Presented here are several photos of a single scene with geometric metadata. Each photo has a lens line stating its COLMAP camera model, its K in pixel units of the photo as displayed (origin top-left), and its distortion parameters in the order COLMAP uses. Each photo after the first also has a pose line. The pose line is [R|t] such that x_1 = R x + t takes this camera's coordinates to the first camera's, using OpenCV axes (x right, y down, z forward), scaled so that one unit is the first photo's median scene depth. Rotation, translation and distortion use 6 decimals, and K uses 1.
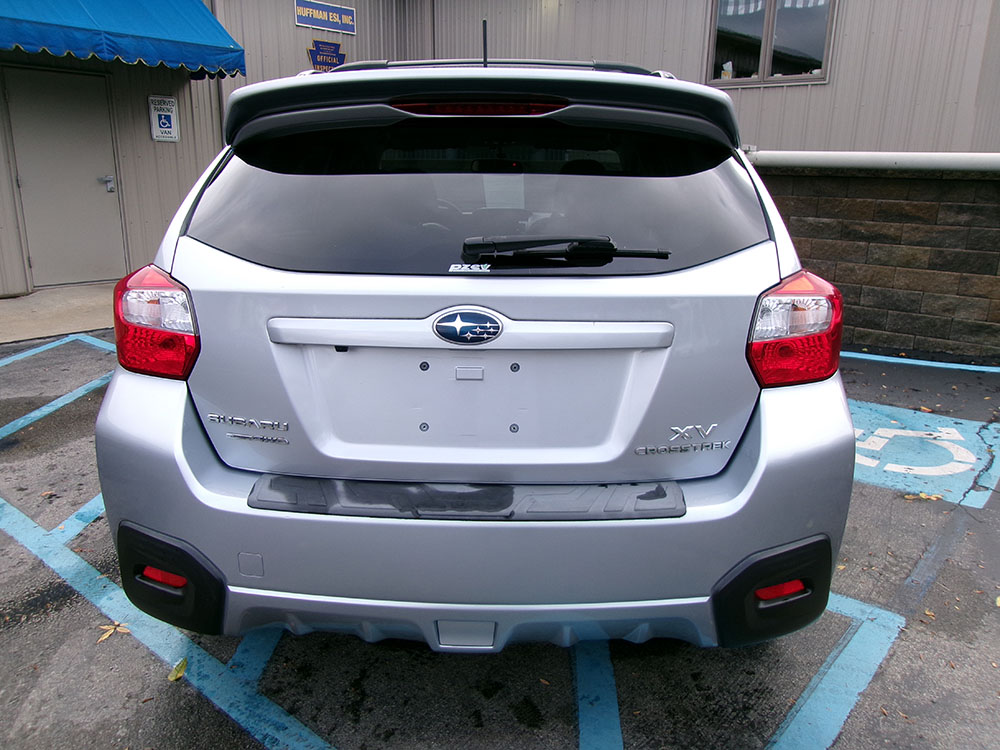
lens RADIAL K [[768.1, 0, 492.1], [0, 768.1, 372.1], [0, 0, 1]] dist [0.007646, 0.001962]
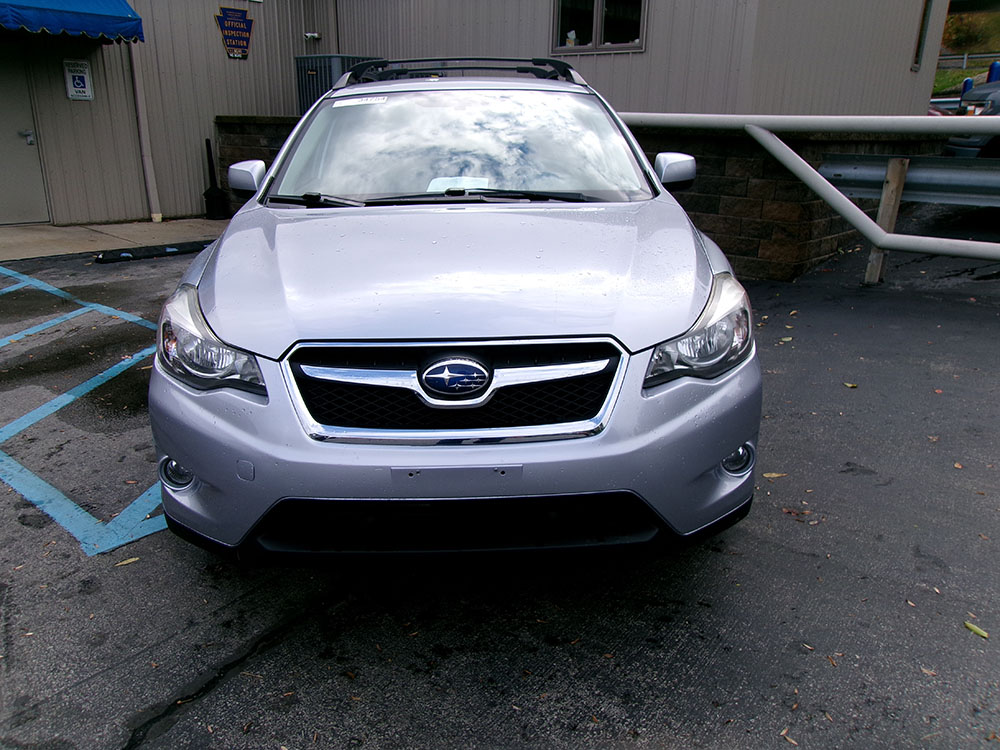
lens RADIAL K [[768.1, 0, 492.1], [0, 768.1, 372.1], [0, 0, 1]] dist [0.007646, 0.001962]
pose [[0.999994, 0.003328, -0.000606, 0.208885], [-0.003293, 0.998711, 0.050660, 0.046756], [0.000774, -0.050658, 0.998716, -0.173978]]
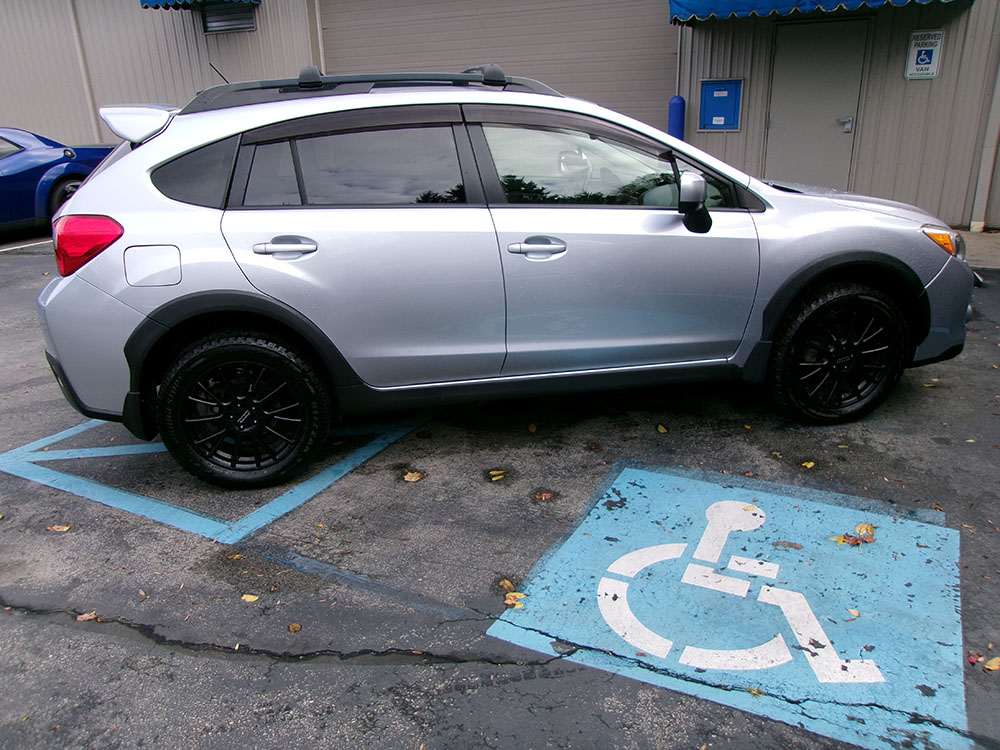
lens RADIAL K [[768.1, 0, 492.1], [0, 768.1, 372.1], [0, 0, 1]] dist [0.007646, 0.001962]
pose [[0.204883, 0.306479, -0.929566, 0.532385], [-0.217181, 0.940274, 0.262141, -0.105374], [0.954387, 0.148176, 0.259207, 0.338515]]
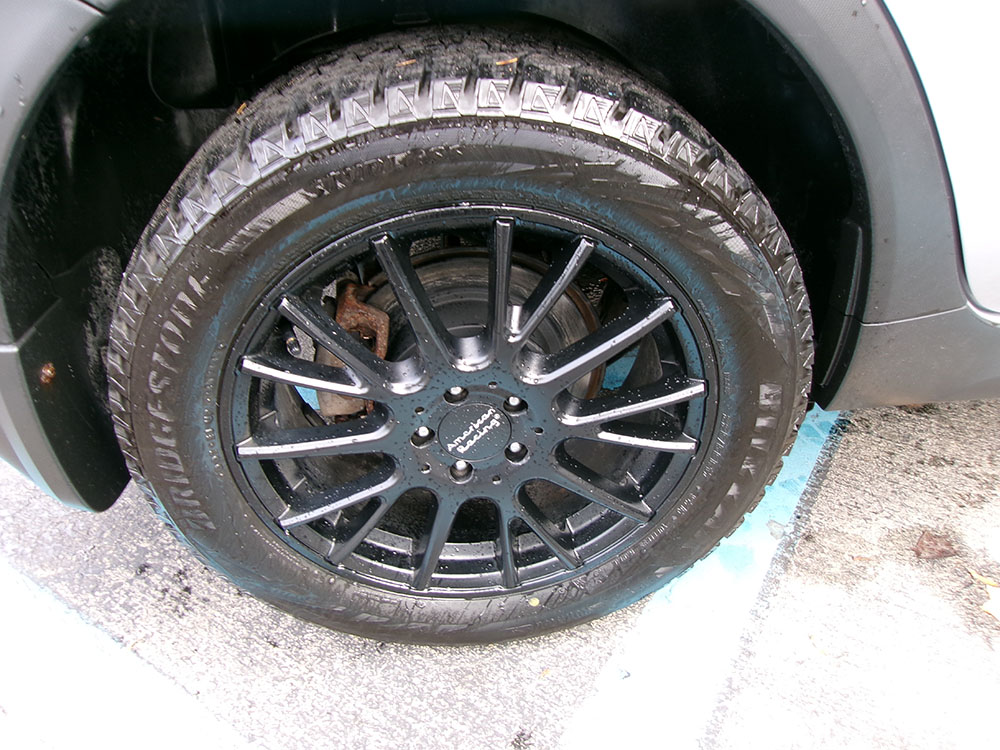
lens RADIAL K [[768.1, 0, 492.1], [0, 768.1, 372.1], [0, 0, 1]] dist [0.007646, 0.001962]
pose [[0.121473, 0.564535, -0.816422, 0.195377], [-0.217025, 0.817717, 0.533140, -0.002324], [0.968579, 0.112422, 0.221849, 0.300169]]
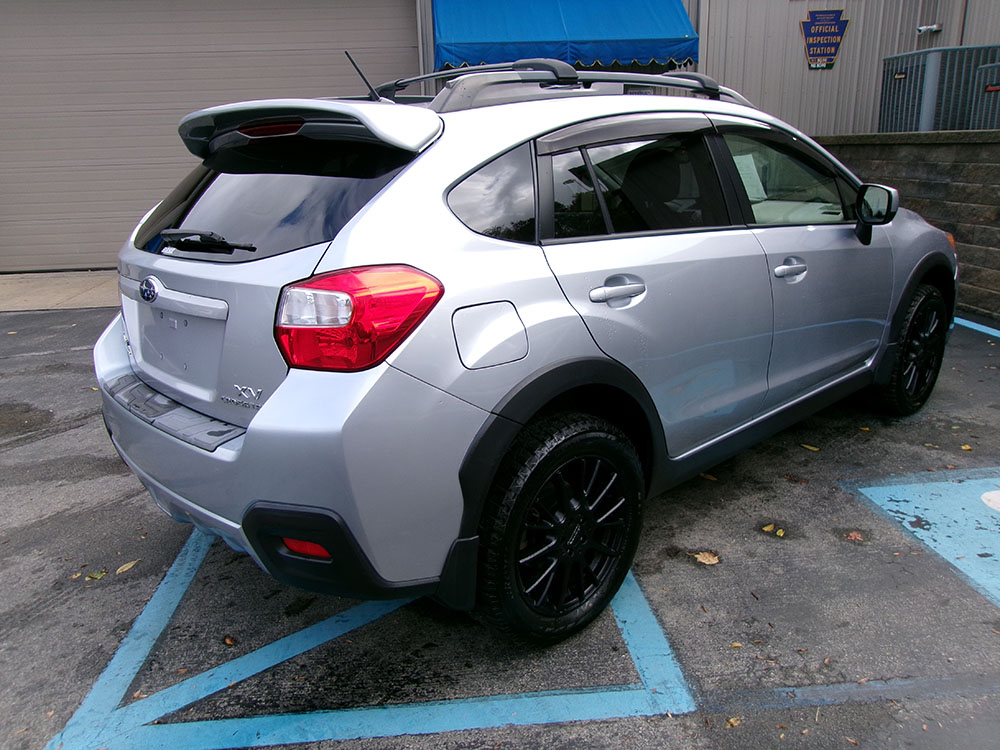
lens RADIAL K [[774.6, 0, 492.7], [0, 774.6, 372.0], [0, 0, 1]] dist [-0.025887, 0.038529]
pose [[0.702017, 0.163058, -0.693241, 0.292575], [-0.143013, 0.985884, 0.087067, -0.024897], [0.697652, 0.038020, 0.715427, 0.080908]]
